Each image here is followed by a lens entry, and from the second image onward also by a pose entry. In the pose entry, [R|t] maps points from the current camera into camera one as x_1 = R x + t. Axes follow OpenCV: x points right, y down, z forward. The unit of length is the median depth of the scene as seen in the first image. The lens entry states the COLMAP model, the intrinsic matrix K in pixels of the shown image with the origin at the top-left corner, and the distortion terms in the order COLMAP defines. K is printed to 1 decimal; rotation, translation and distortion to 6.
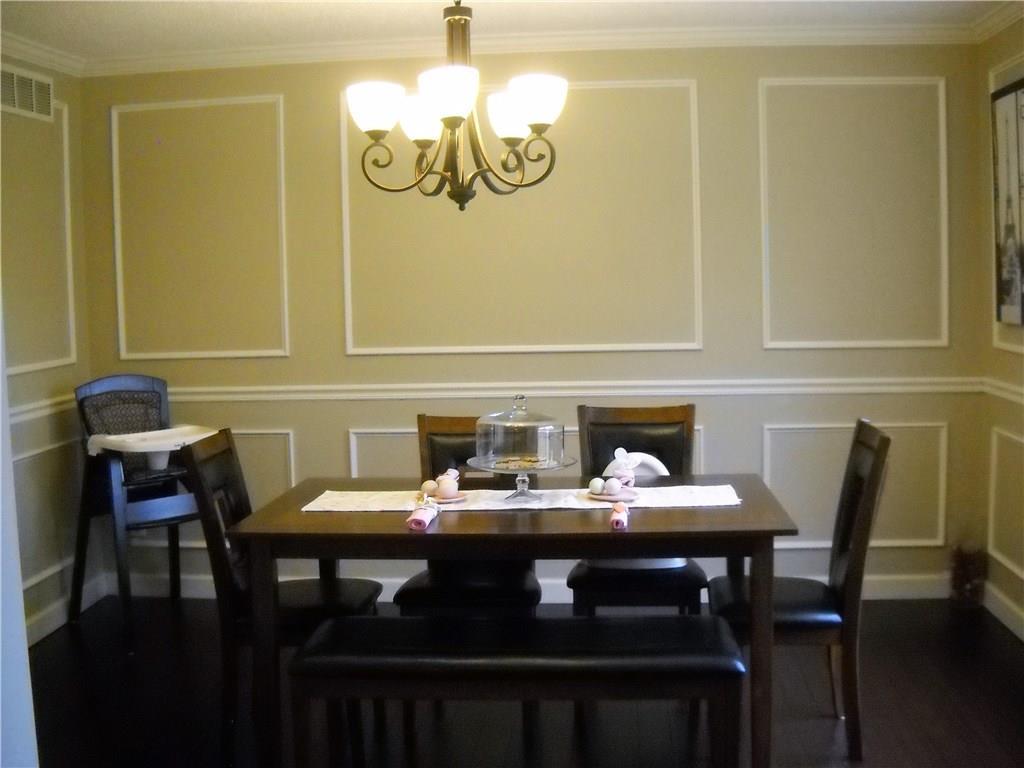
lens RADIAL K [[1212.9, 0, 512.0], [0, 1212.9, 384.0], [0, 0, 1]] dist [-0.308602, 0.007615]
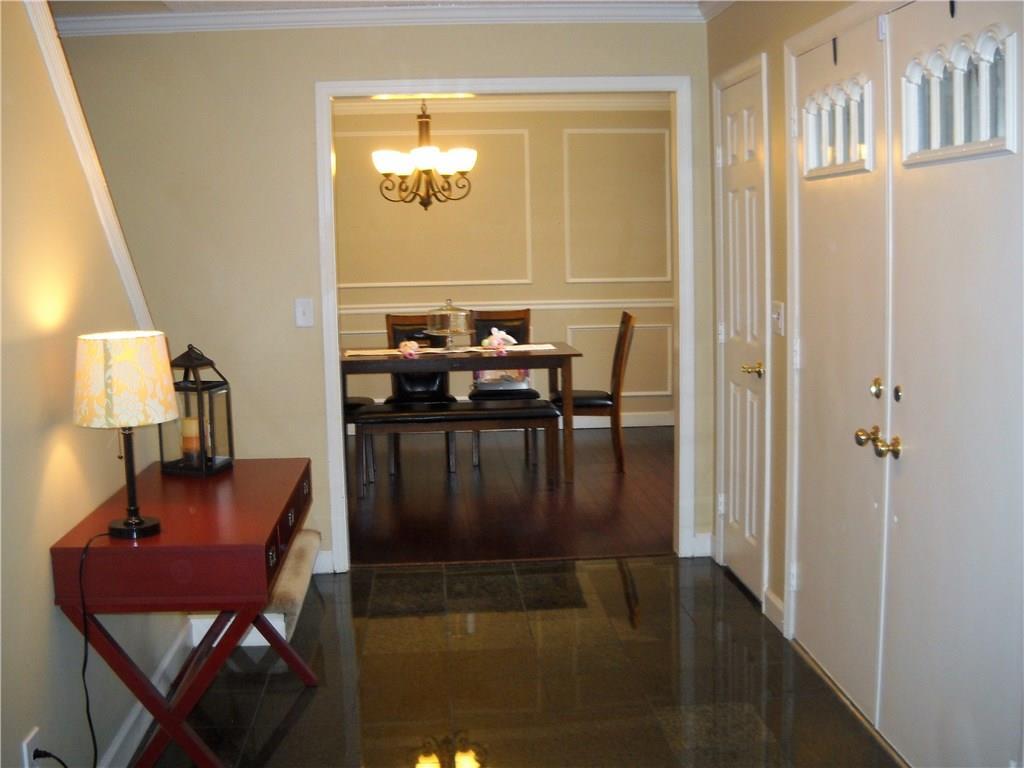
lens RADIAL K [[1212.9, 0, 512.0], [0, 1212.9, 384.0], [0, 0, 1]] dist [-0.308602, 0.007615]
pose [[0.987681, -0.017392, 0.155508, -0.219169], [0.013577, 0.999581, 0.025566, 0.109002], [-0.155888, -0.023139, 0.987504, -1.106453]]
